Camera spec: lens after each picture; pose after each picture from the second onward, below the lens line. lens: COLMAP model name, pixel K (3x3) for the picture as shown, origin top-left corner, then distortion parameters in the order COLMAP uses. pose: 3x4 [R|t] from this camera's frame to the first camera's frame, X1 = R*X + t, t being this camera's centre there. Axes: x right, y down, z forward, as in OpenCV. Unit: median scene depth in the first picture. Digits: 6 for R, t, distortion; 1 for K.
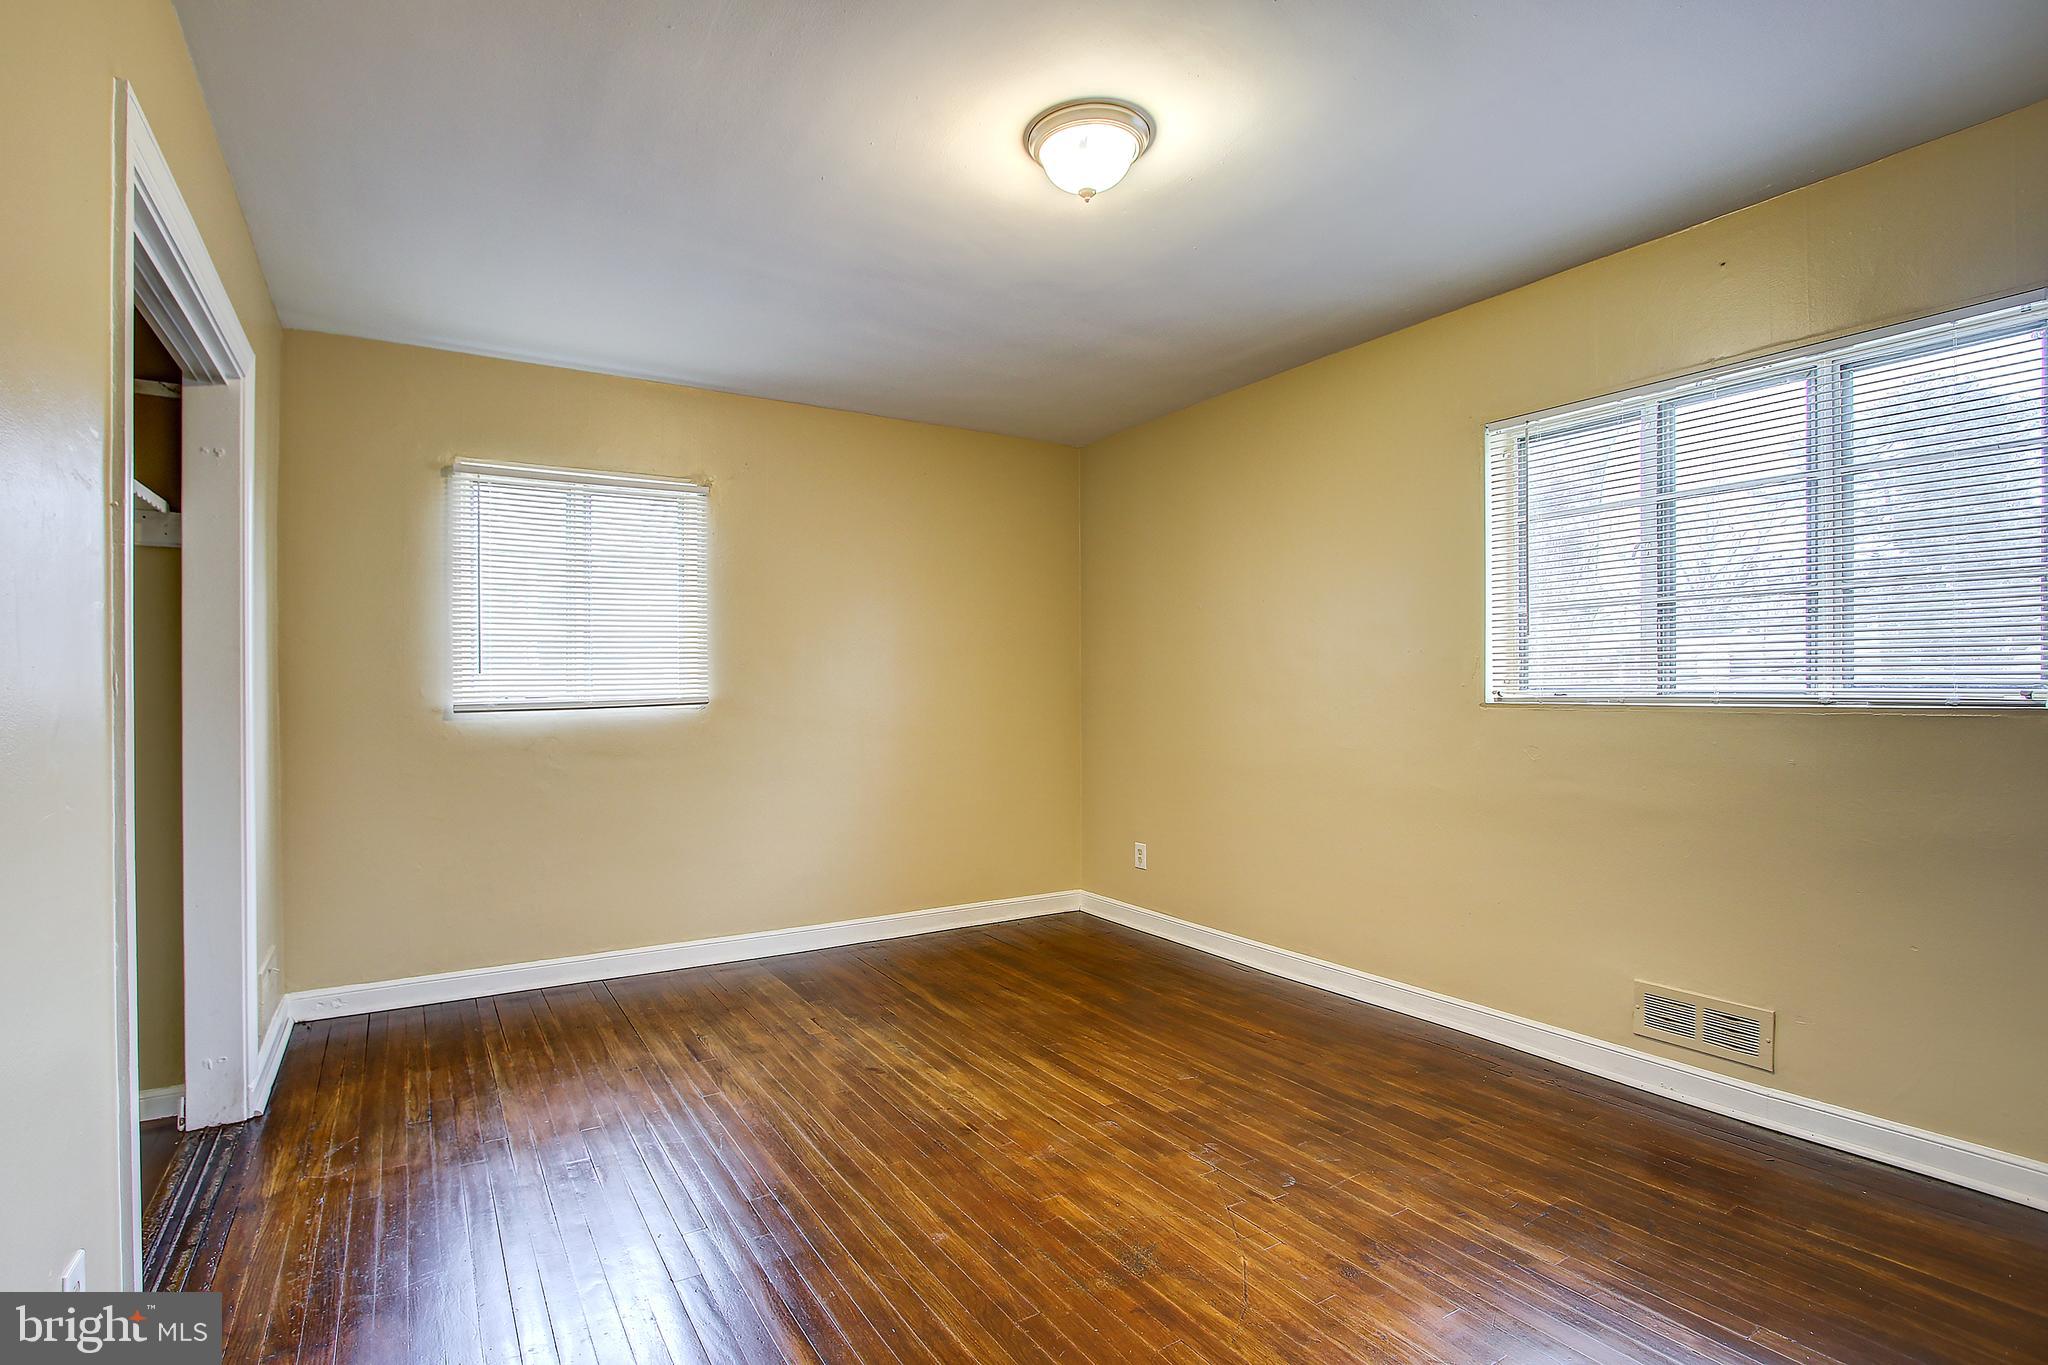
lens RADIAL K [[952.7, 0, 987.3], [0, 952.7, 696.7], [0, 0, 1]] dist [-0.016228, 0.000459]
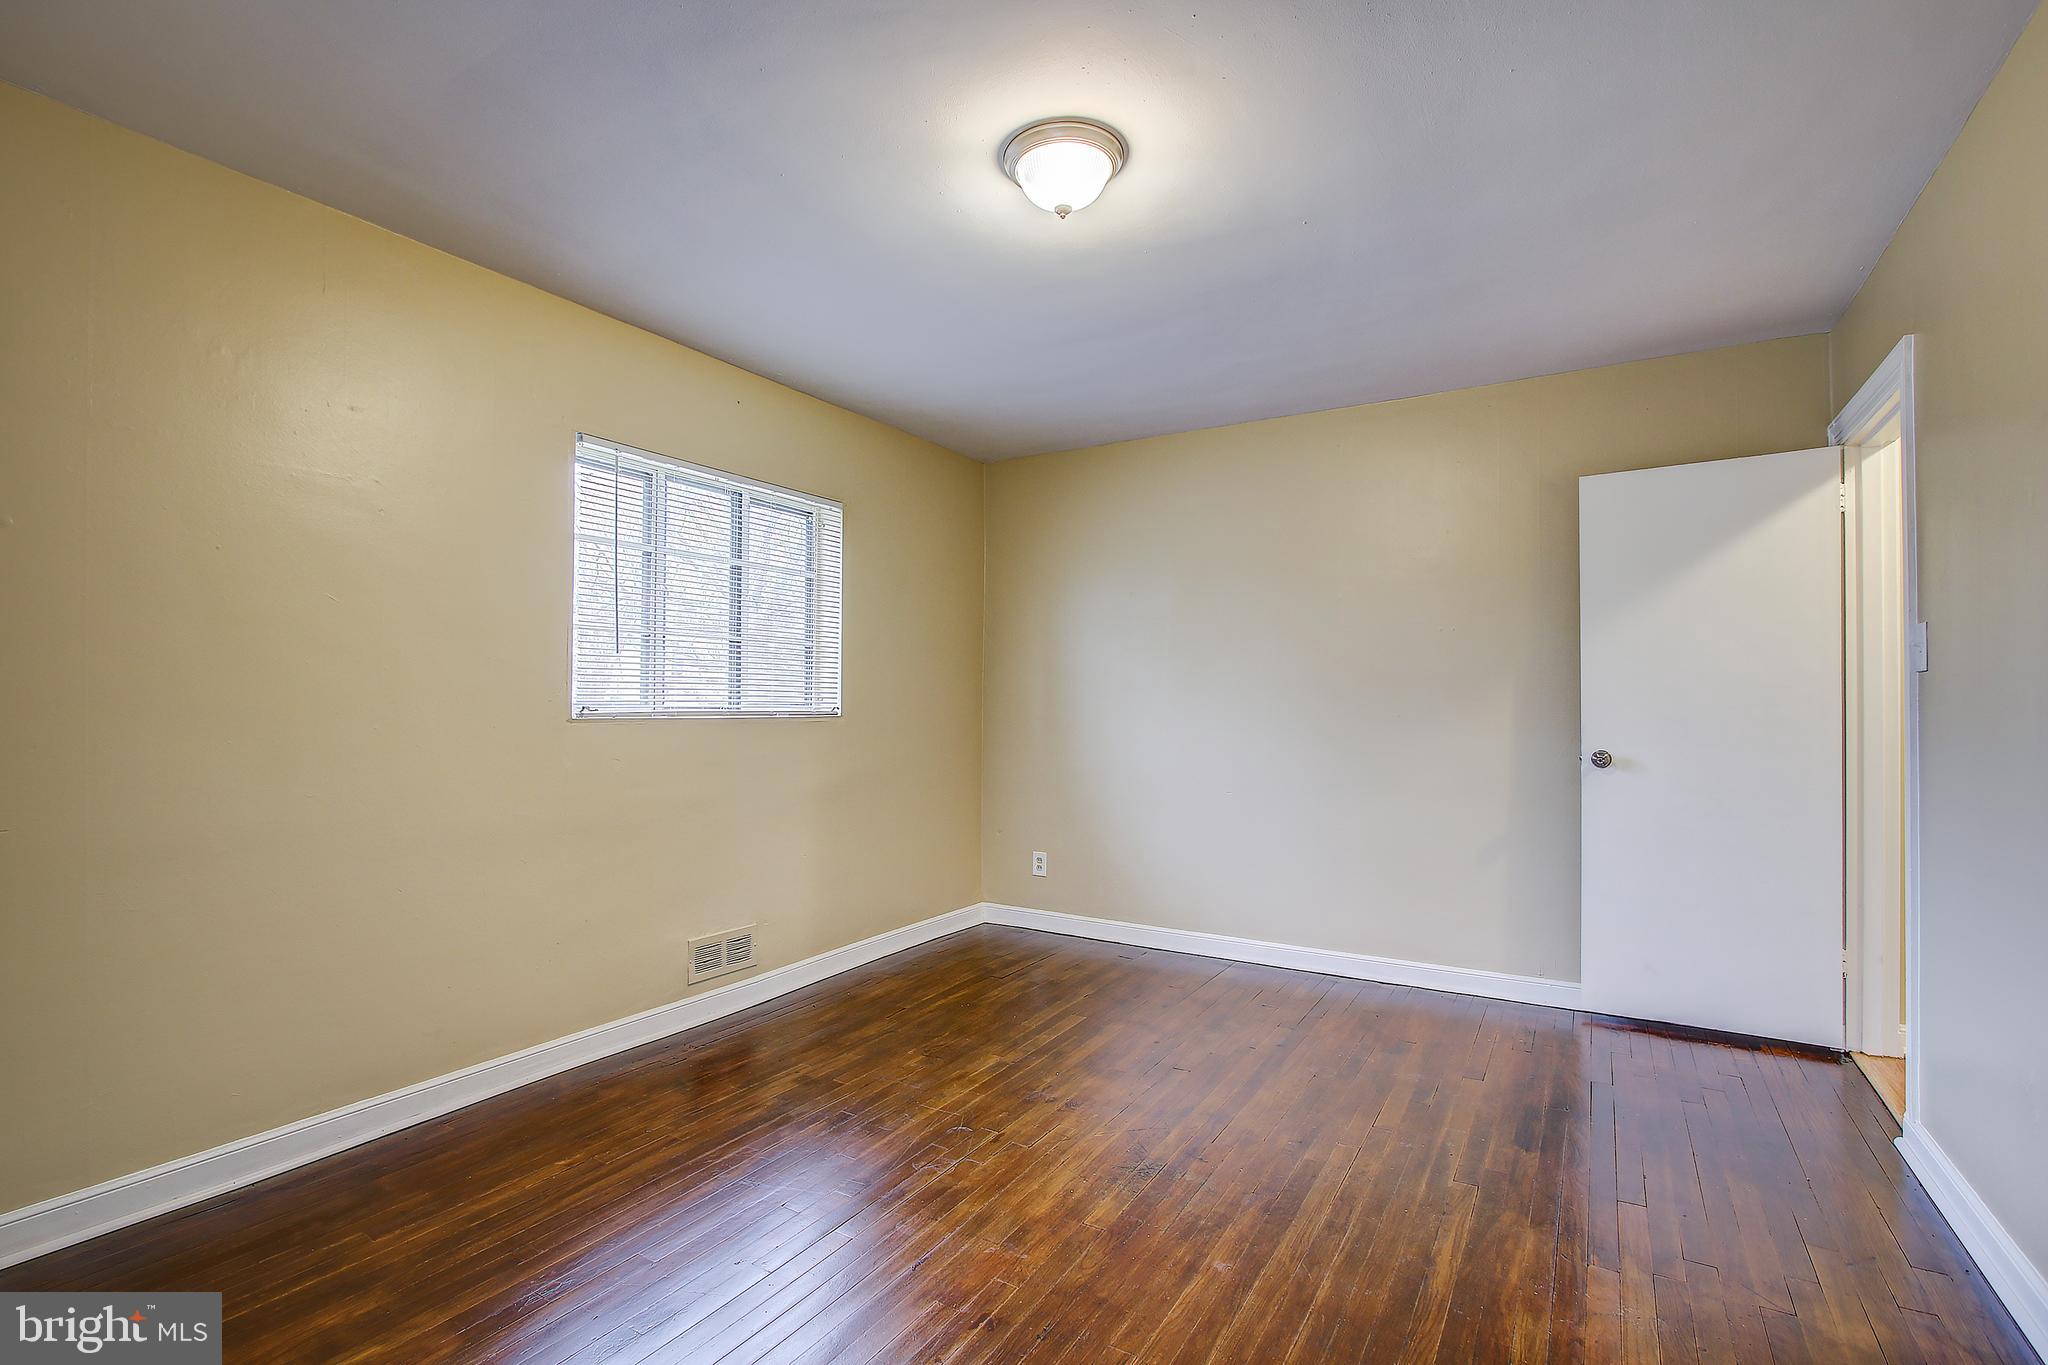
lens RADIAL K [[948.0, 0, 977.0], [0, 948.0, 697.3], [0, 0, 1]] dist [-0.016799, 0.000808]
pose [[-0.428463, 0.013370, 0.903461, -0.713342], [0.001953, 0.999902, -0.013870, -0.000321], [-0.903557, -0.004178, -0.428447, 1.425319]]
